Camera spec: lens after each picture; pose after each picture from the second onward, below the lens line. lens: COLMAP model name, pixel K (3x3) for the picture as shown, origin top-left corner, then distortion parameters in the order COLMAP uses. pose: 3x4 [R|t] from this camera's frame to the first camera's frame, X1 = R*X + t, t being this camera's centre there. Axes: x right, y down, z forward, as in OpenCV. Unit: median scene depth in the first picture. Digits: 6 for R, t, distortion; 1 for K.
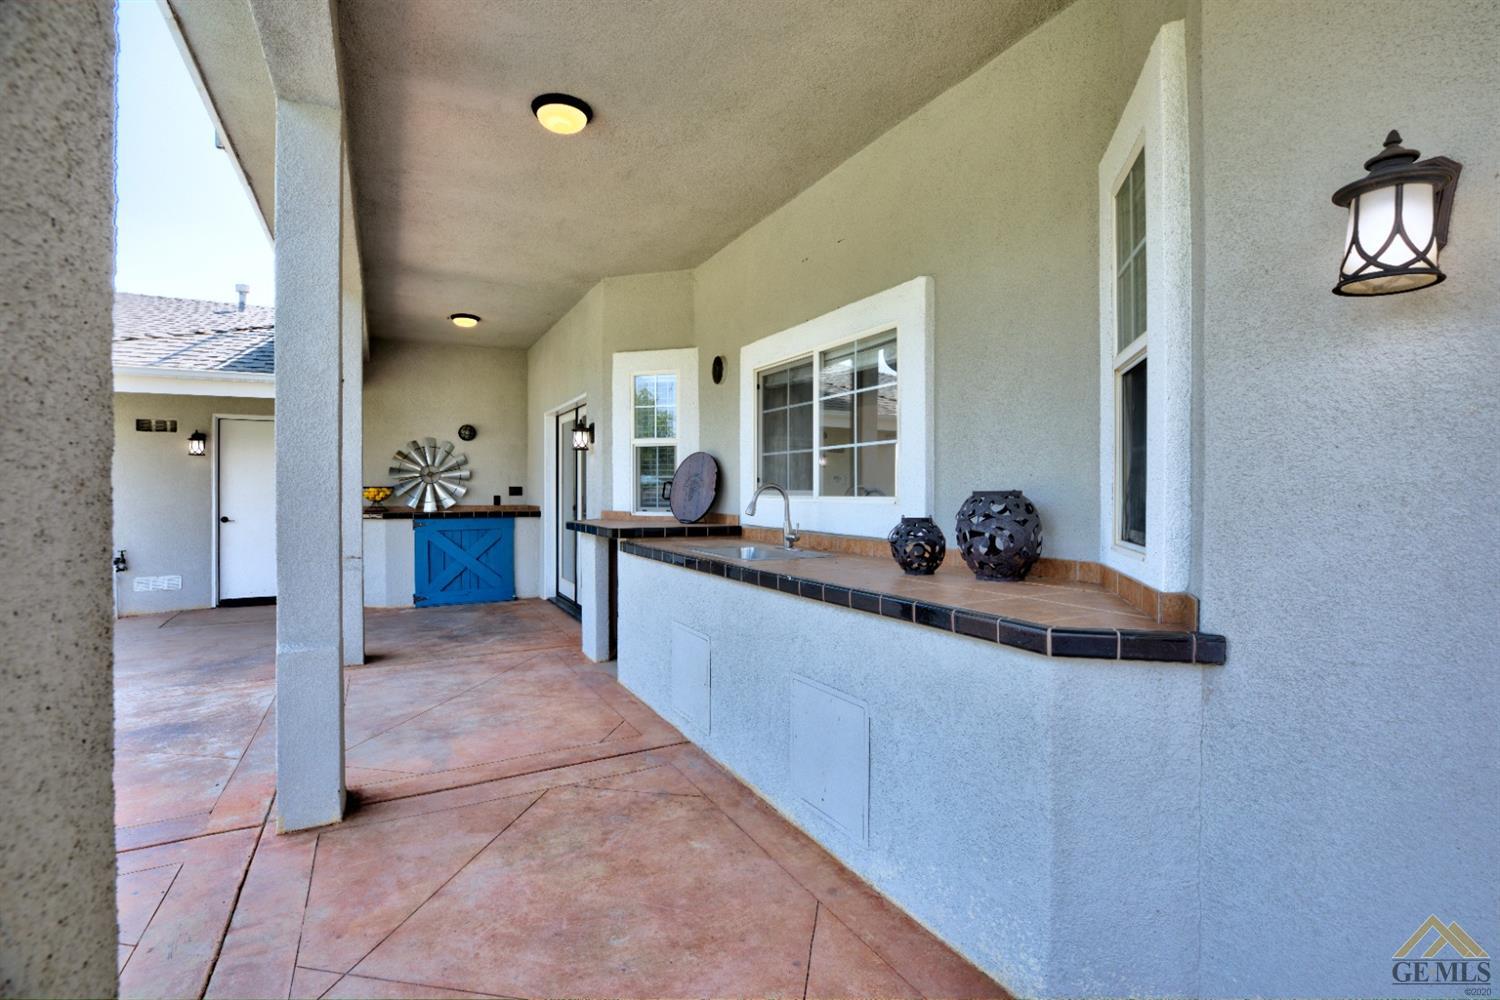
lens RADIAL K [[689.2, 0, 747.6], [0, 689.2, 492.8], [0, 0, 1]] dist [-0.038336, 0.011567]
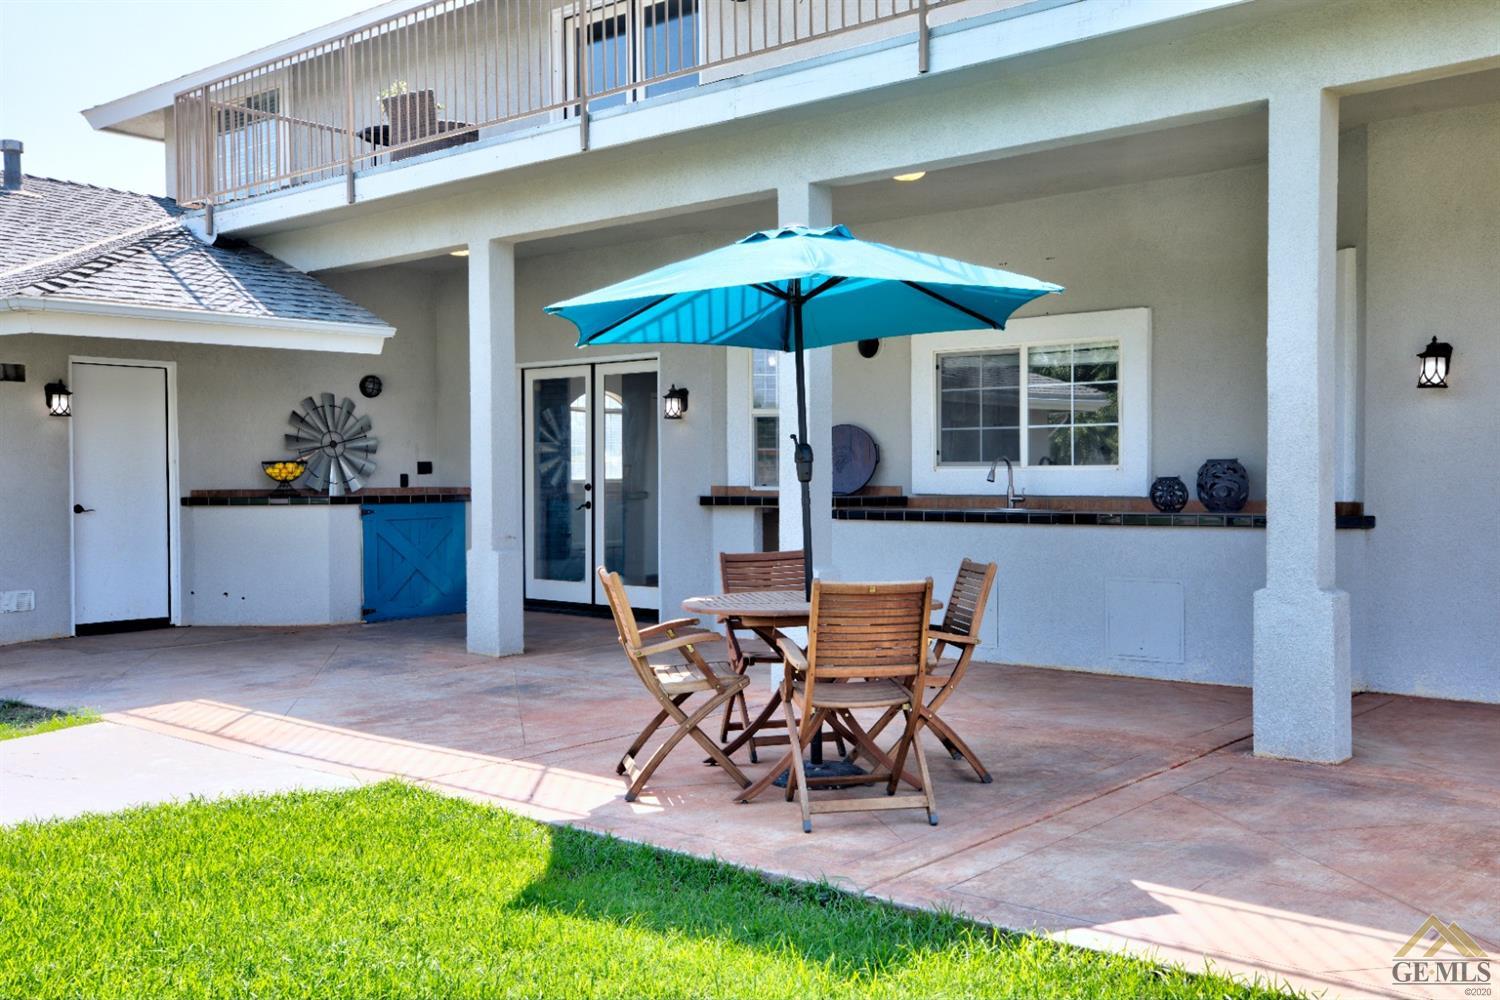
lens RADIAL K [[1397.9, 0, 755.7], [0, 1397.9, 500.5], [0, 0, 1]] dist [0.018987, 0.000000]
pose [[0.929911, -0.011833, 0.367595, -0.961103], [0.006092, 0.999841, 0.016775, 0.016424], [-0.367735, -0.013360, 0.929835, -0.859576]]
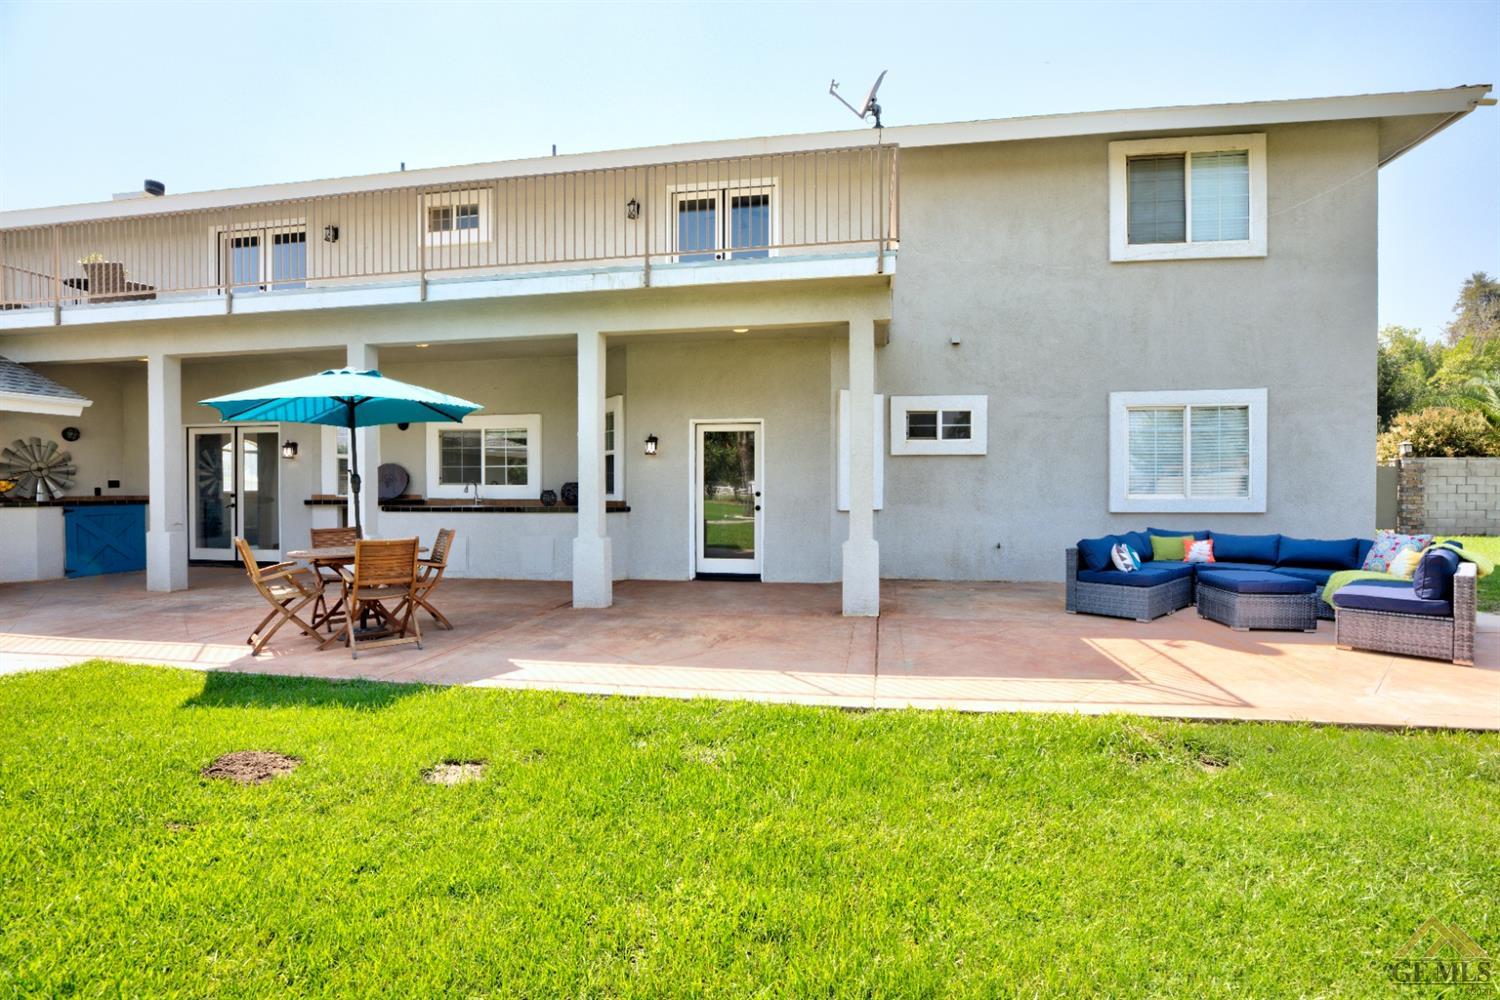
lens RADIAL K [[689.2, 0, 757.4], [0, 689.2, 494.5], [0, 0, 1]] dist [-0.038336, 0.011567]
pose [[0.612748, -0.009885, 0.790217, -0.997995], [0.003614, 0.999946, 0.009706, 0.014554], [-0.790270, -0.003092, 0.612751, -1.056966]]
